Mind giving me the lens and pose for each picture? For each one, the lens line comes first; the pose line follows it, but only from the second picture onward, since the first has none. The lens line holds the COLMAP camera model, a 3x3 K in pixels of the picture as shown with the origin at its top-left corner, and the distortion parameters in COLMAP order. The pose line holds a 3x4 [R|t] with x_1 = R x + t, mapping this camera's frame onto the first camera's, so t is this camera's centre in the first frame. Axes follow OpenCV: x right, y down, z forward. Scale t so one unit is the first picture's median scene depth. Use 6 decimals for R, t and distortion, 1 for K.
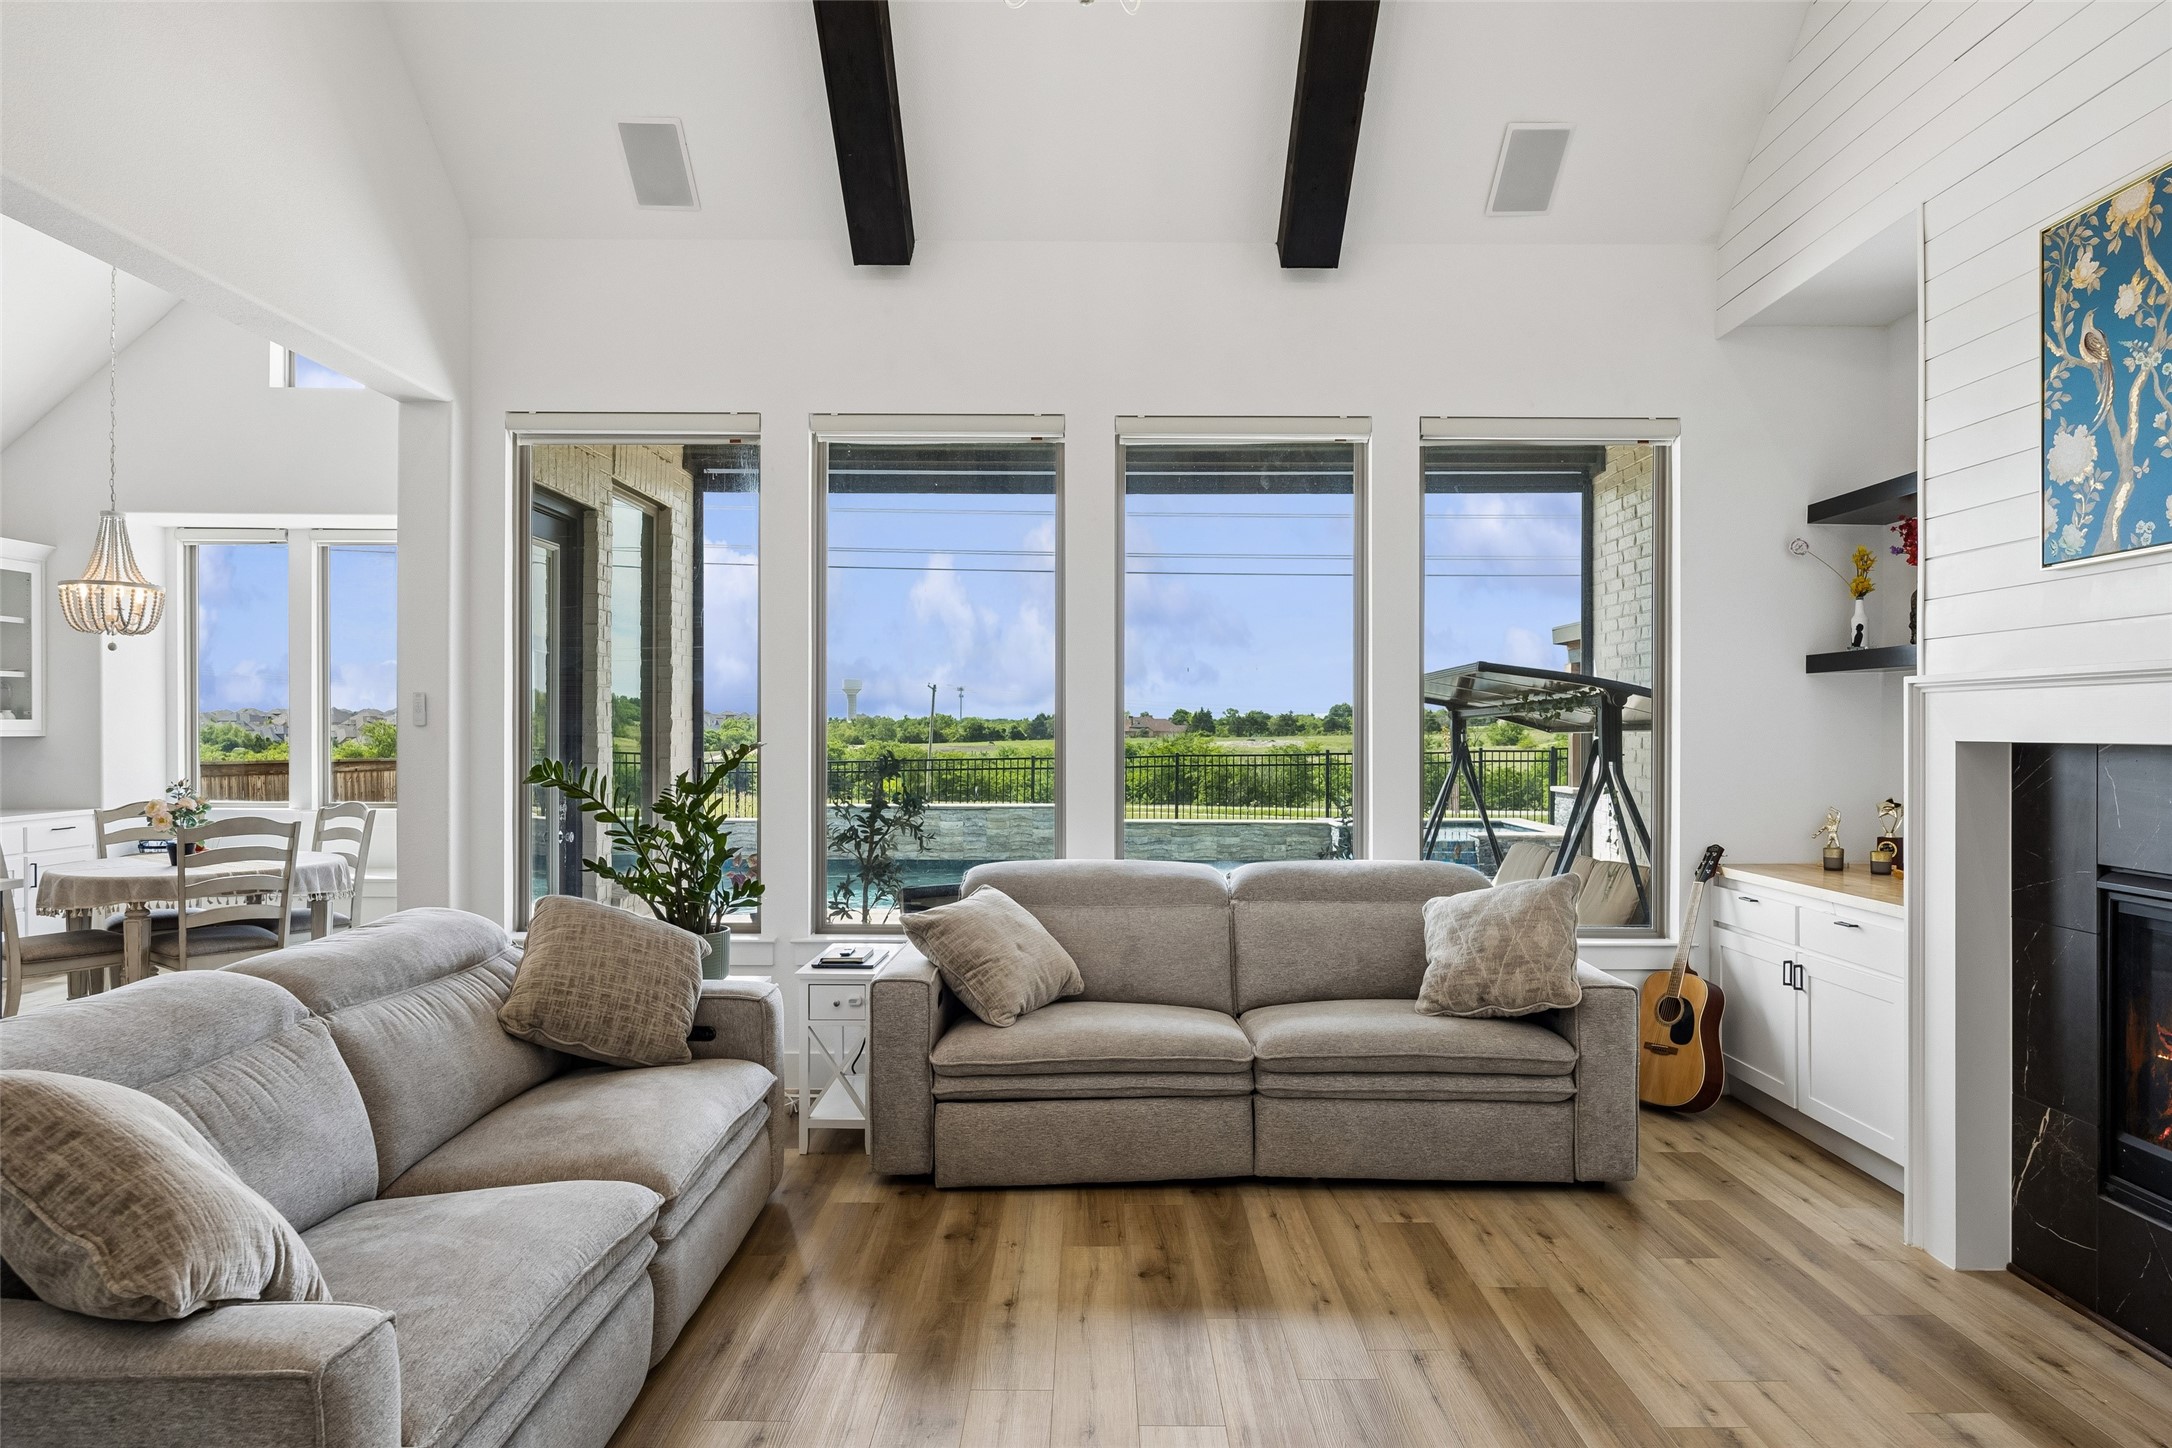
lens RADIAL K [[1282.9, 0, 1088.7], [0, 1282.9, 739.3], [0, 0, 1]] dist [-0.005307, 0.001088]
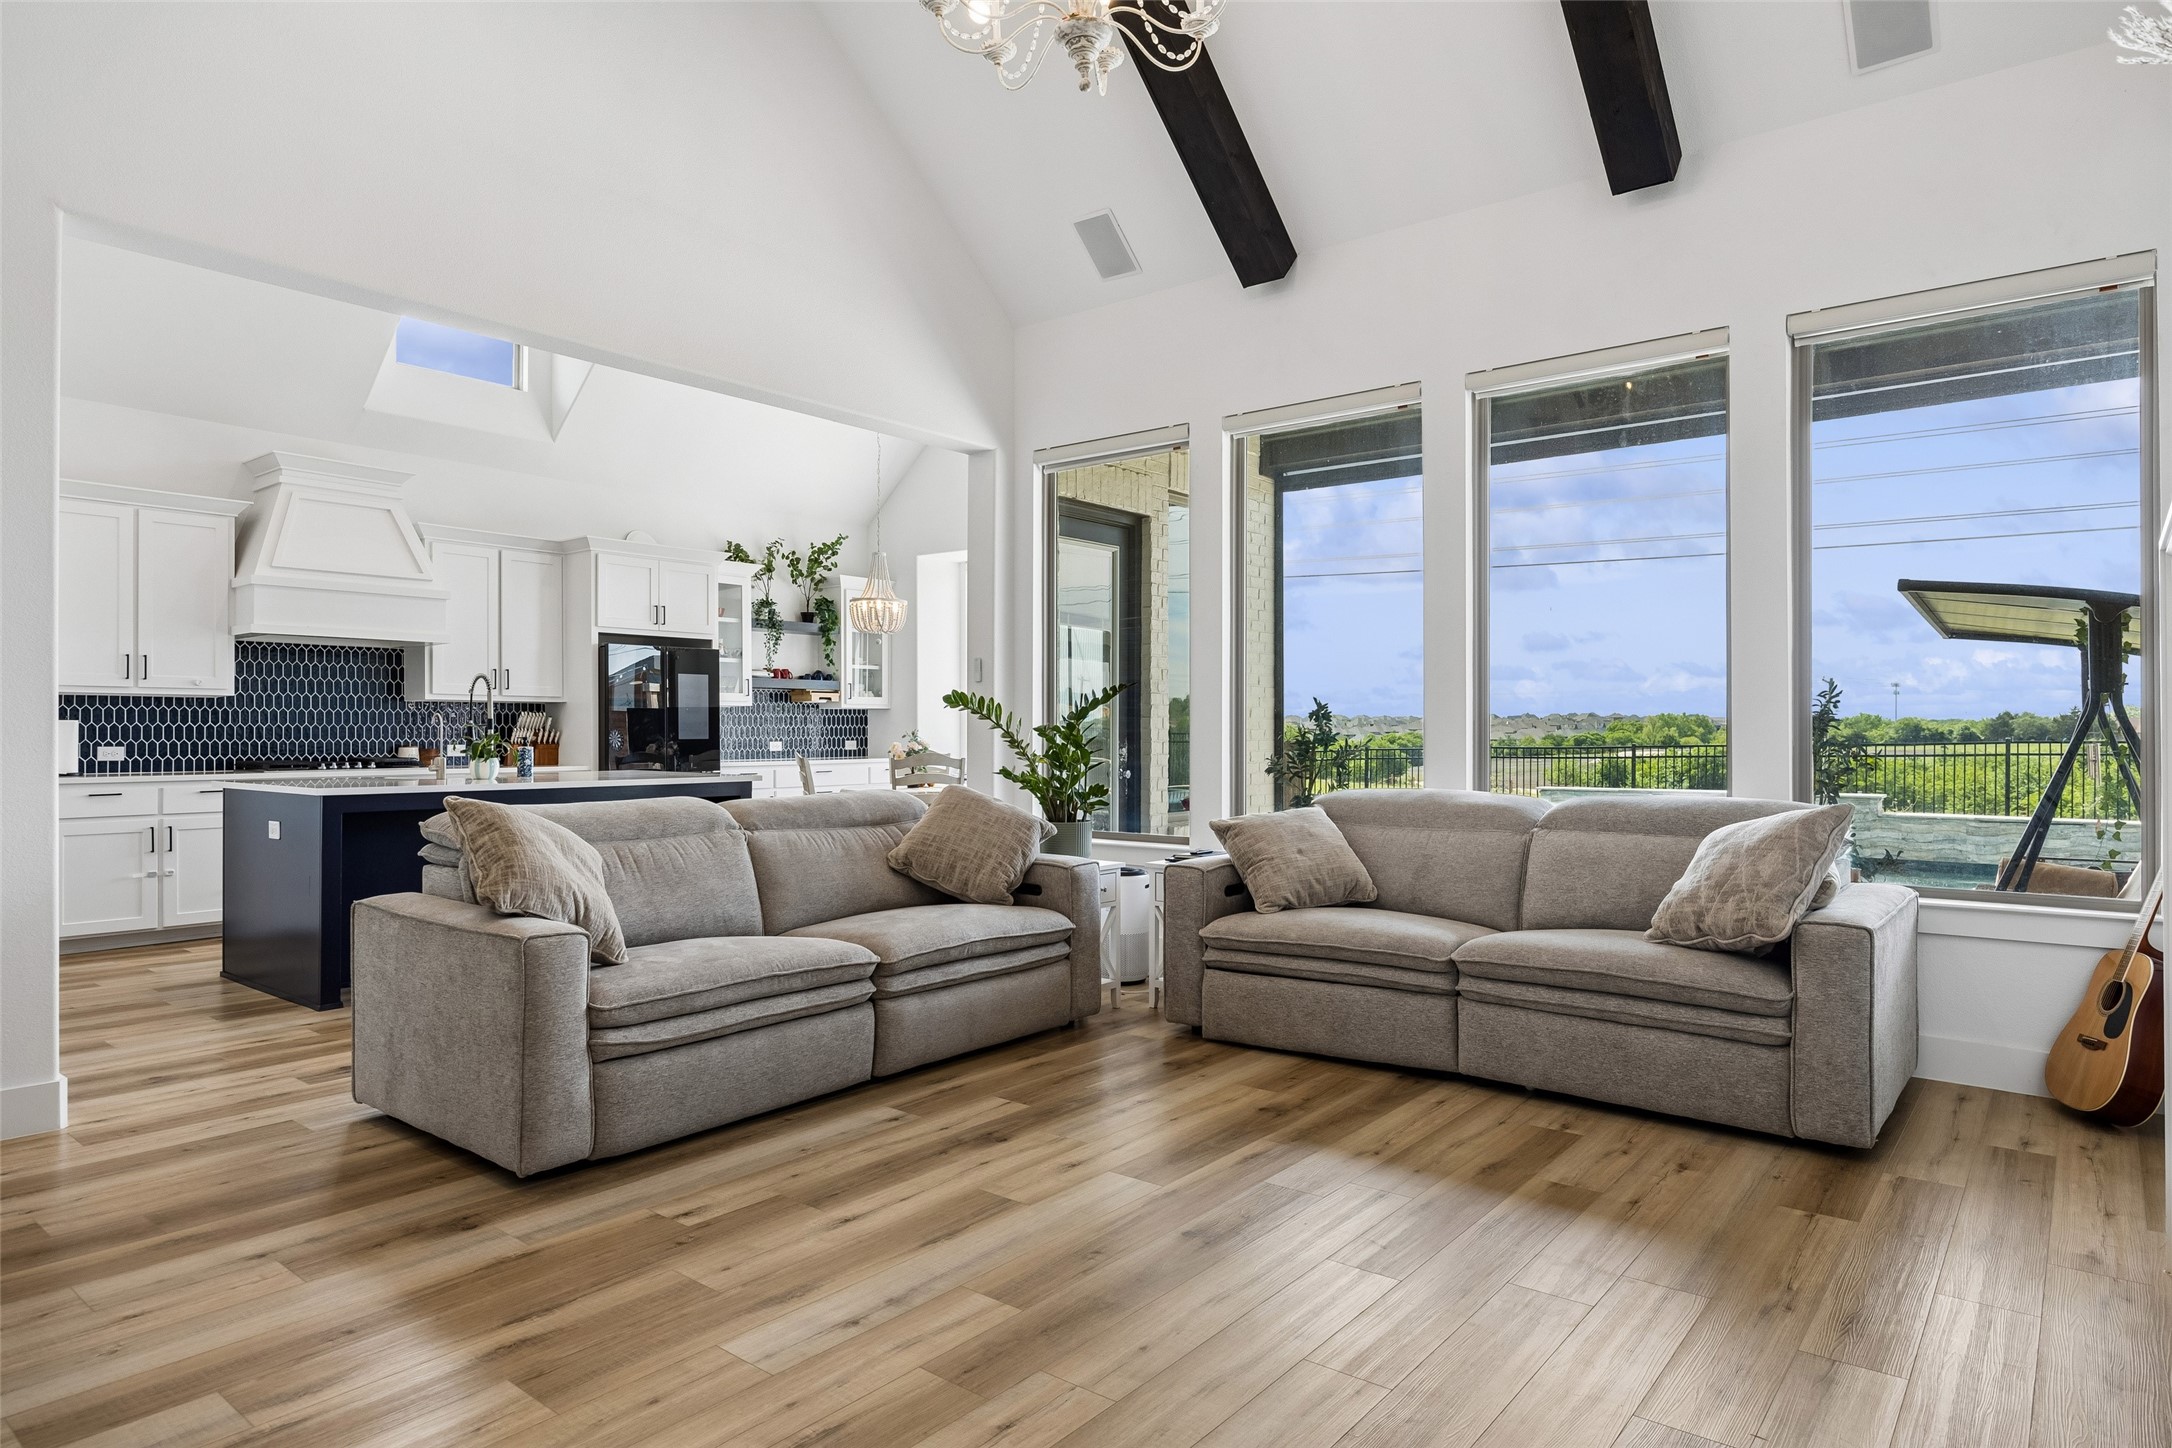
lens RADIAL K [[1260.3, 0, 1086.0], [0, 1260.3, 724.0], [0, 0, 1]] dist [-0.006037, -0.000520]
pose [[0.778990, -0.005545, -0.627011, 0.547410], [-0.003777, 0.999901, -0.013535, 0.067769], [0.627025, 0.012912, 0.778892, -0.007524]]
